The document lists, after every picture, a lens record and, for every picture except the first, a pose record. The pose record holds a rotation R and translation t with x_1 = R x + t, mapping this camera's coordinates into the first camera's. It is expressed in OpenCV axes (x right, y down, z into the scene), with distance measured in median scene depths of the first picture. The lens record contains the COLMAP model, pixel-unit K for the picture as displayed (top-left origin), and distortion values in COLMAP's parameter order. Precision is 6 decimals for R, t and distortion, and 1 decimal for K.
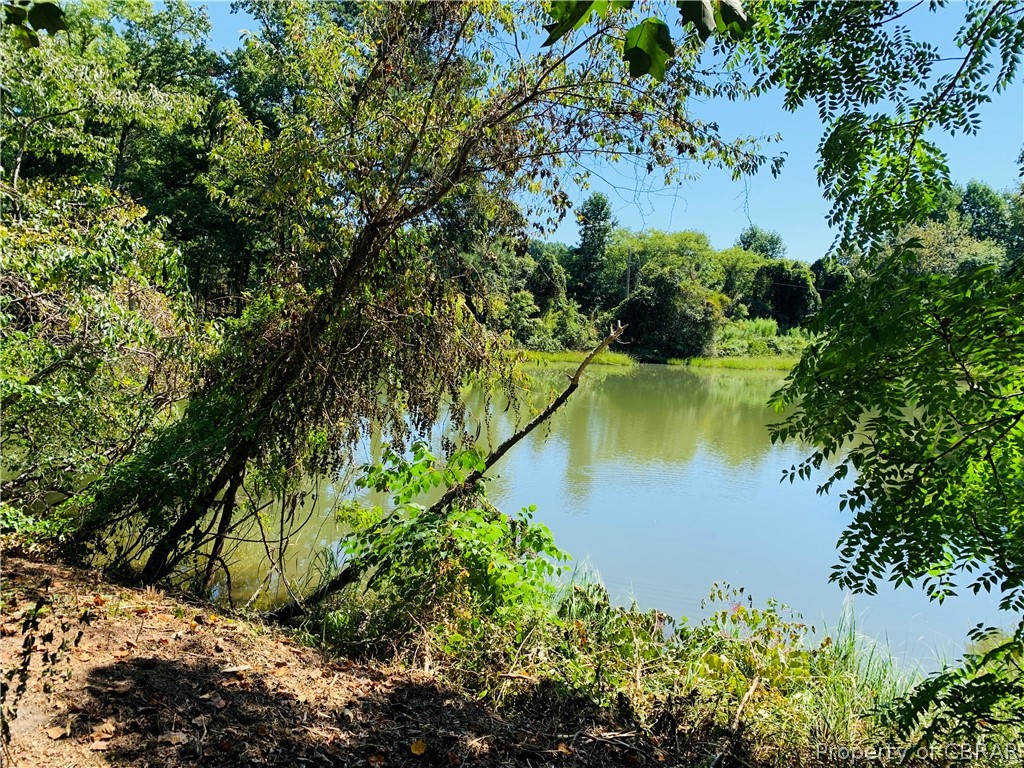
lens RADIAL K [[768.7, 0, 511.7], [0, 768.7, 376.6], [0, 0, 1]] dist [0.028204, -0.044487]
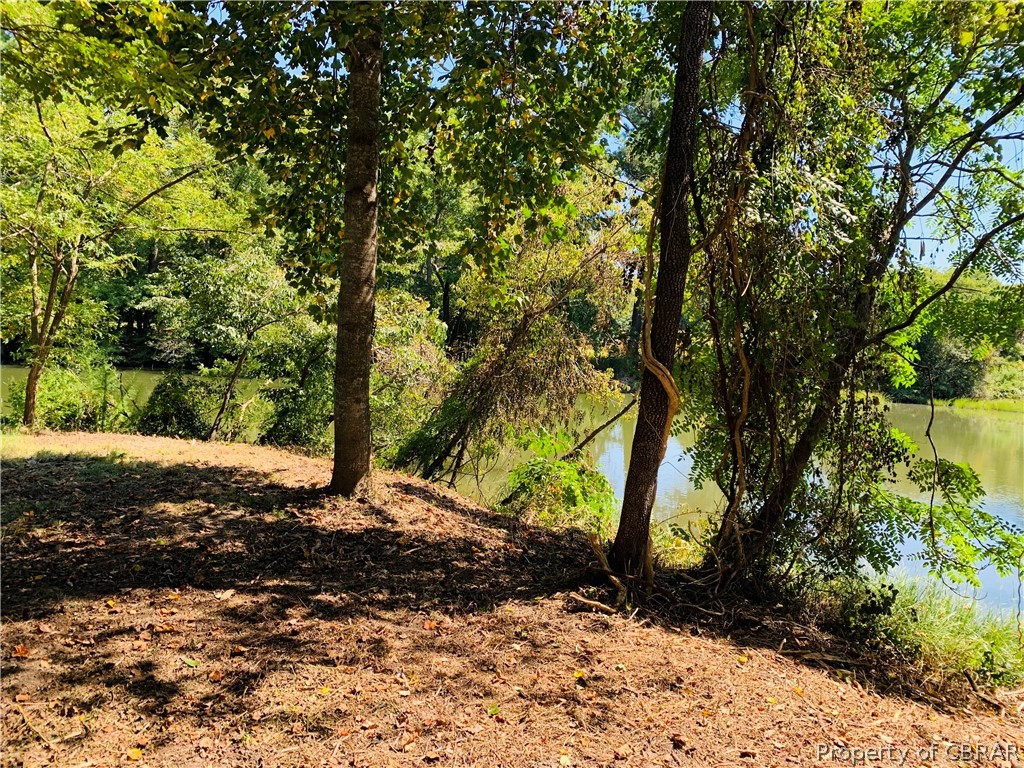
lens RADIAL K [[768.7, 0, 519.5], [0, 768.7, 387.5], [0, 0, 1]] dist [0.028204, -0.044487]
pose [[0.936180, 0.018059, -0.351056, 0.059686], [-0.029970, 0.999144, -0.028524, 0.005167], [0.350240, 0.037224, 0.935920, -0.101081]]
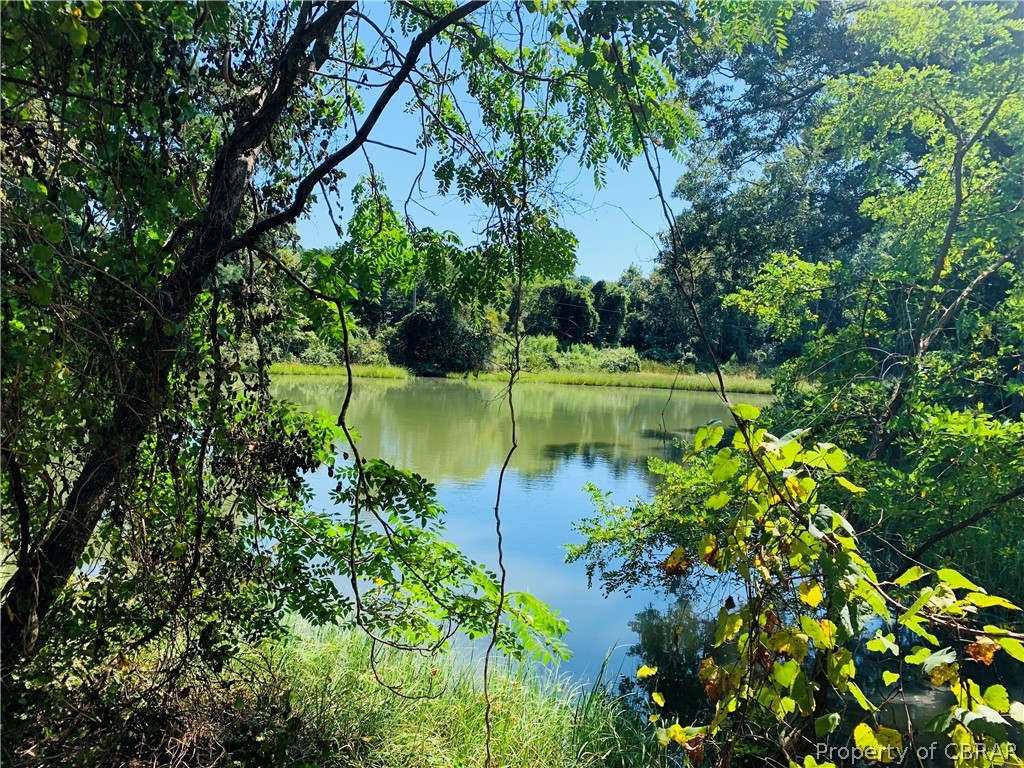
lens RADIAL K [[768.7, 0, 509.2], [0, 768.7, 386.3], [0, 0, 1]] dist [0.028204, -0.044487]
pose [[0.979907, -0.003083, 0.199432, 0.077443], [0.005159, 0.999938, -0.009888, 0.006136], [-0.199389, 0.010718, 0.979862, -0.032313]]
